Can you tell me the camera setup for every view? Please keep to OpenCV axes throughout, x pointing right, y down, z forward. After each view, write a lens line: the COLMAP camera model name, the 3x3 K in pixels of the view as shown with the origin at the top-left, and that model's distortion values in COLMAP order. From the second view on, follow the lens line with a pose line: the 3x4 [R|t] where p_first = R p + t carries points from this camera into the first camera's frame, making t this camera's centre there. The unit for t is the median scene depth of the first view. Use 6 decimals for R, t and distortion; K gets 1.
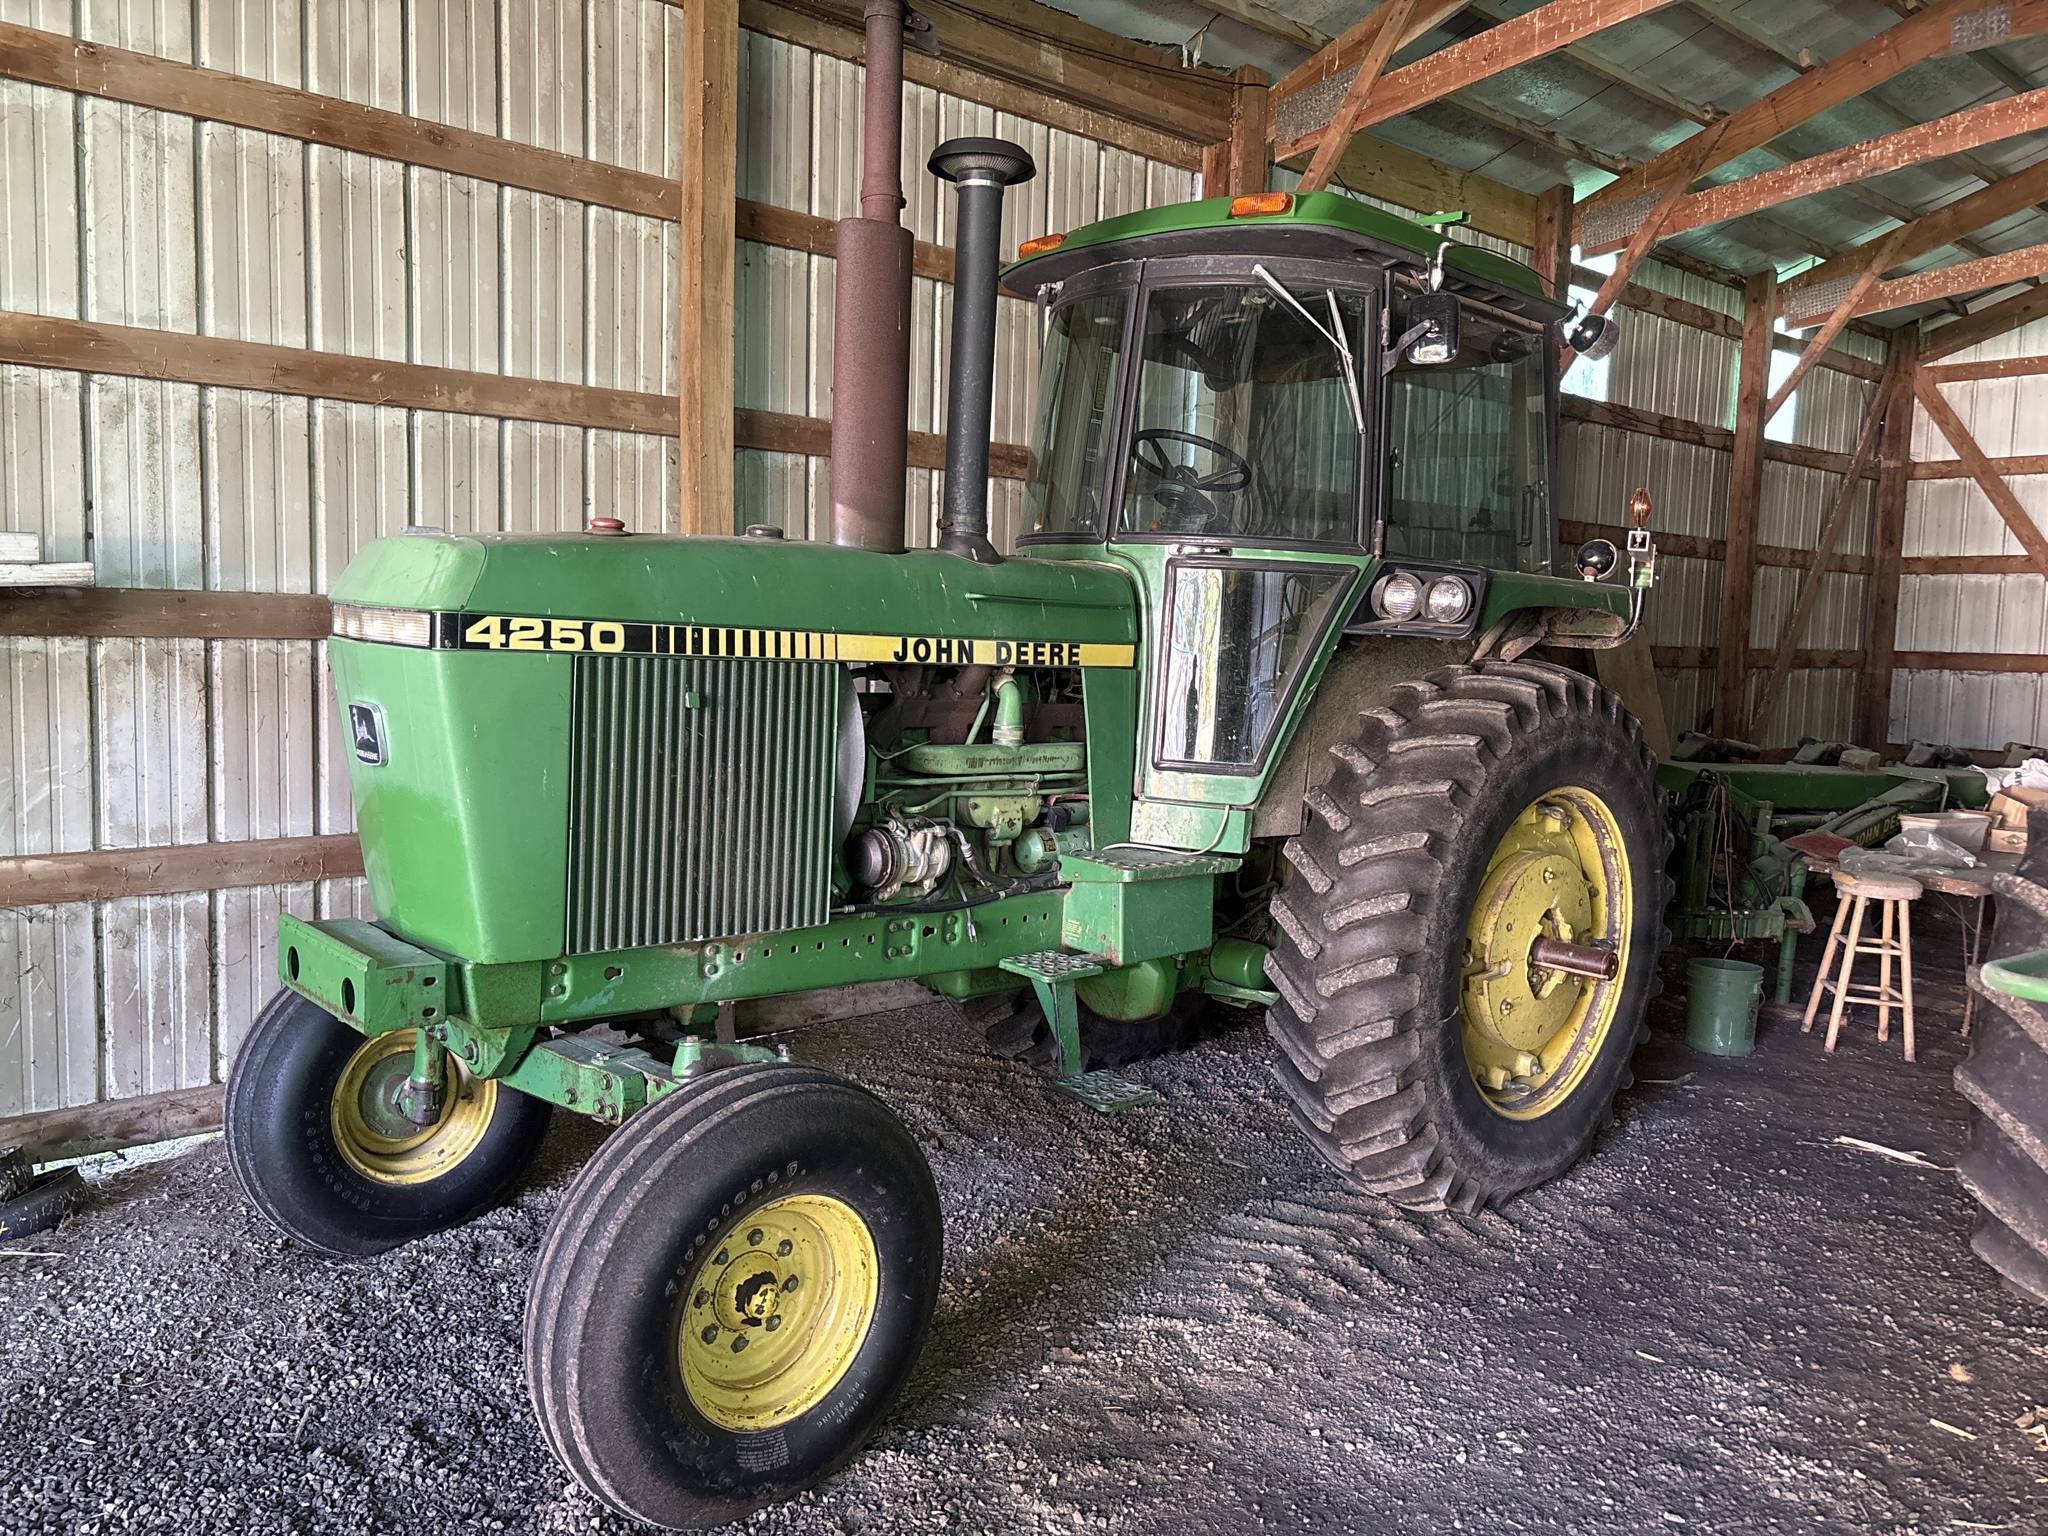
lens RADIAL K [[1540.1, 0, 1024.0], [0, 1540.1, 768.0], [0, 0, 1]] dist [0.076352, 0.000030]
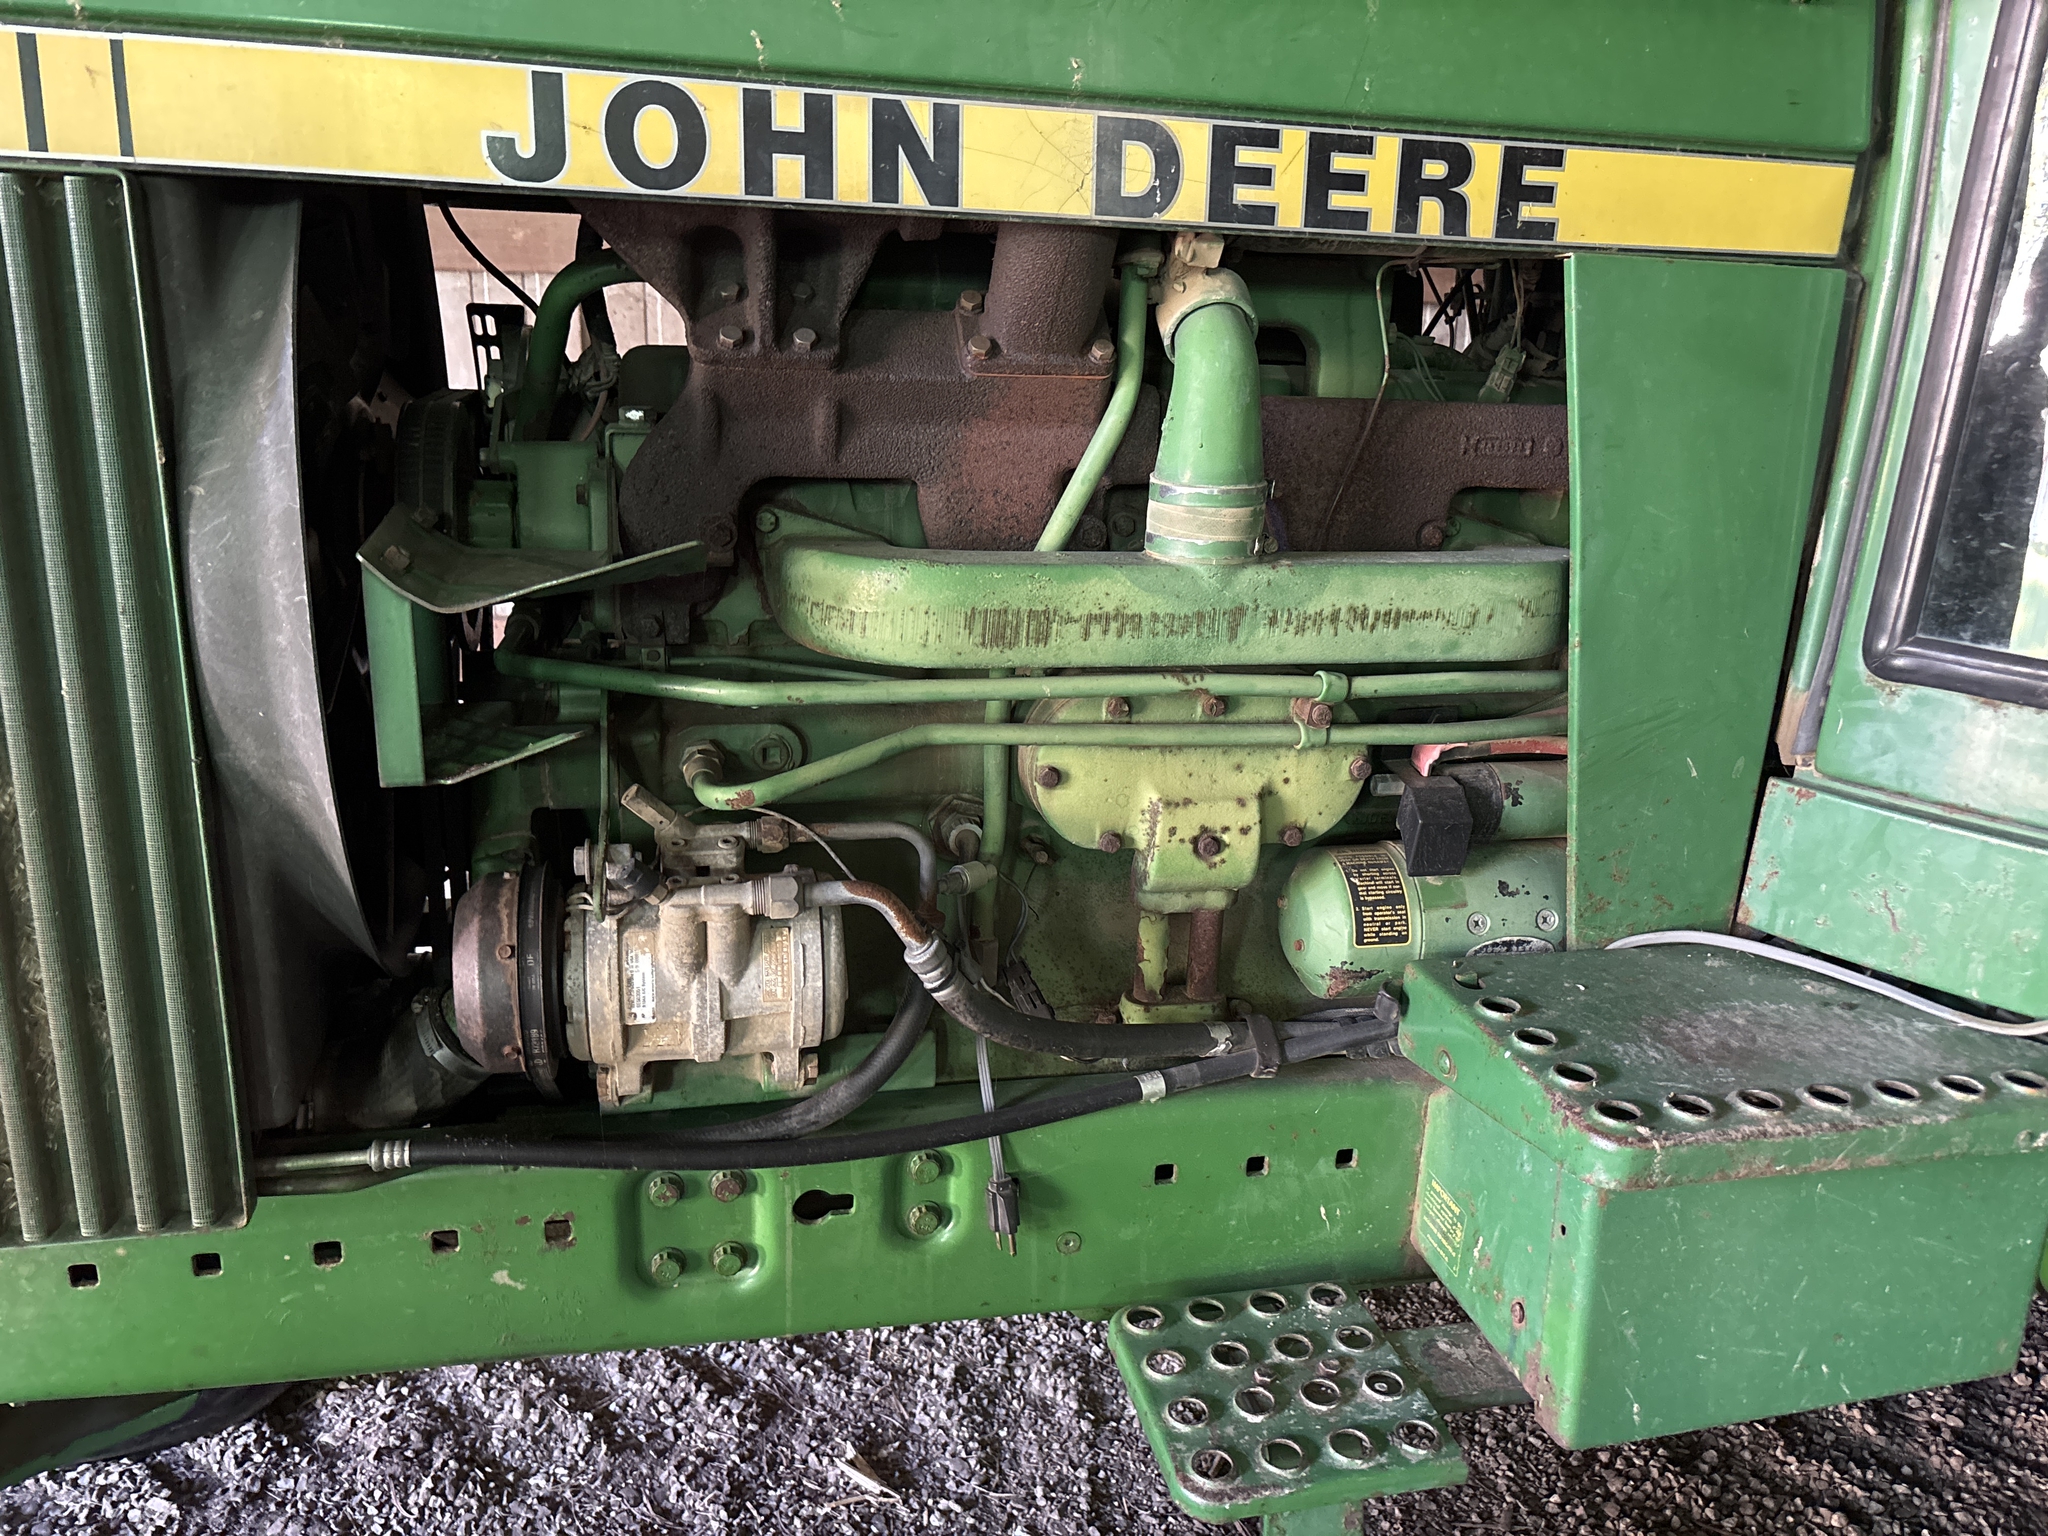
lens RADIAL K [[1570.0, 0, 1024.0], [0, 1570.0, 768.0], [0, 0, 1]] dist [0.006980, 0.002483]
pose [[0.870267, 0.133591, -0.474118, 0.097473], [-0.044613, 0.979942, 0.194227, -0.031218], [0.490555, -0.147878, 0.858771, 0.776027]]
